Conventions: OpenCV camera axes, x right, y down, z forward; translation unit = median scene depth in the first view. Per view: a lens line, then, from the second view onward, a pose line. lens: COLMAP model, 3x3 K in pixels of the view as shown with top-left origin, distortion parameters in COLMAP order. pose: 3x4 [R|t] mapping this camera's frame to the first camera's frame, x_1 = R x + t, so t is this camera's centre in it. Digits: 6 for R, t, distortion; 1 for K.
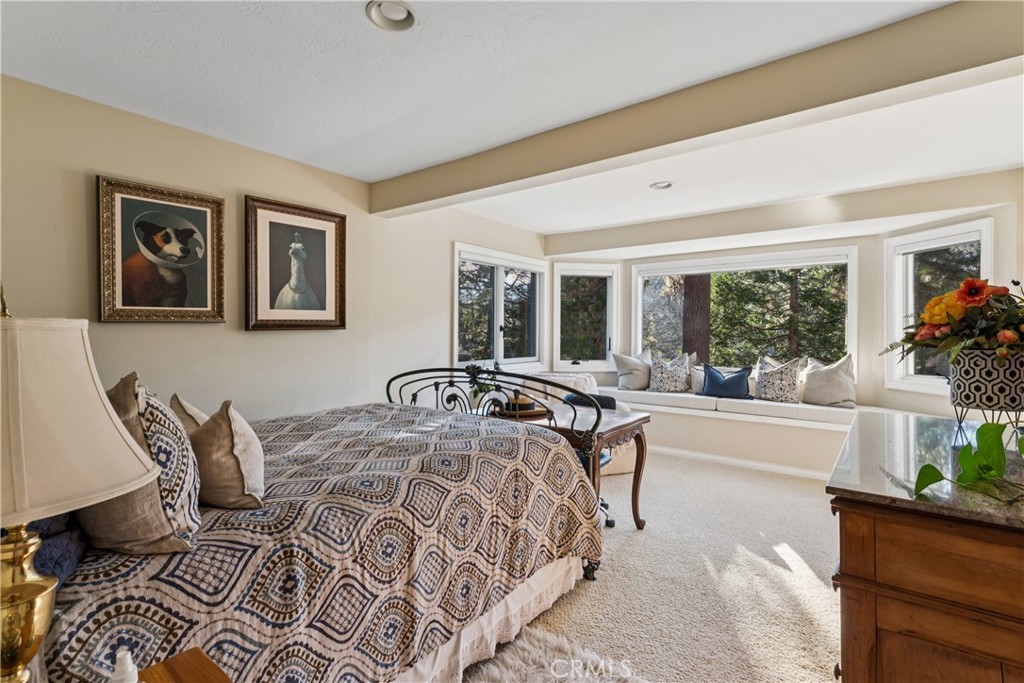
lens RADIAL K [[468.3, 0, 512.0], [0, 468.3, 341.5], [0, 0, 1]] dist [-0.002653, -0.000127]
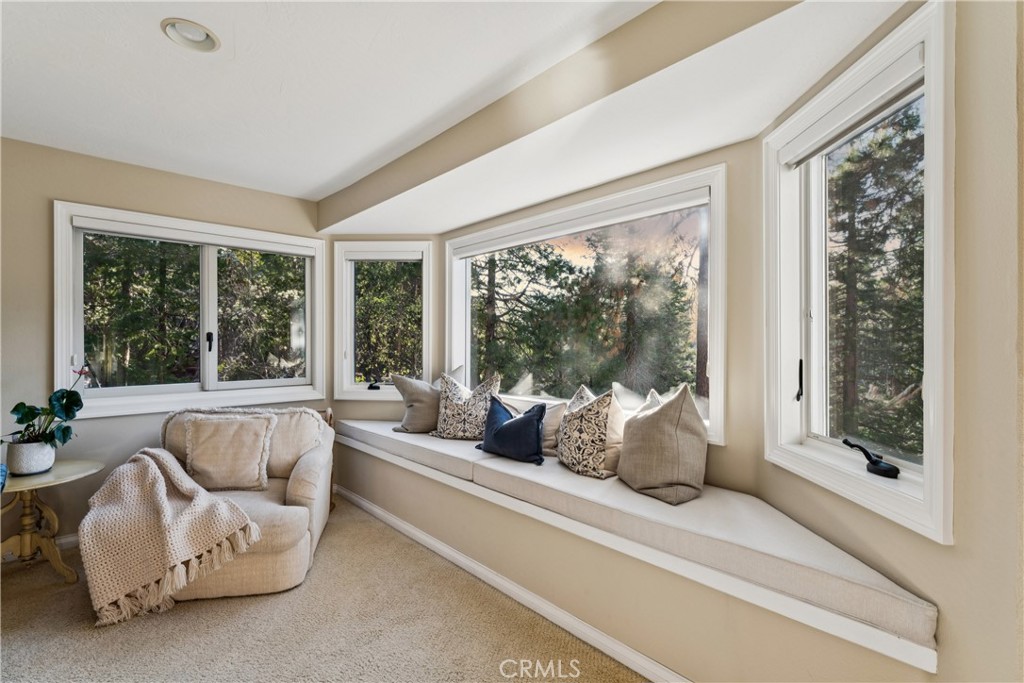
lens RADIAL K [[460.8, 0, 512.0], [0, 460.8, 341.5], [0, 0, 1]] dist [0.001876, 0.000133]
pose [[0.988141, -0.005657, -0.153442, 0.501533], [0.002720, 0.999809, -0.019346, -0.007912], [0.153522, 0.018699, 0.987968, 0.411476]]
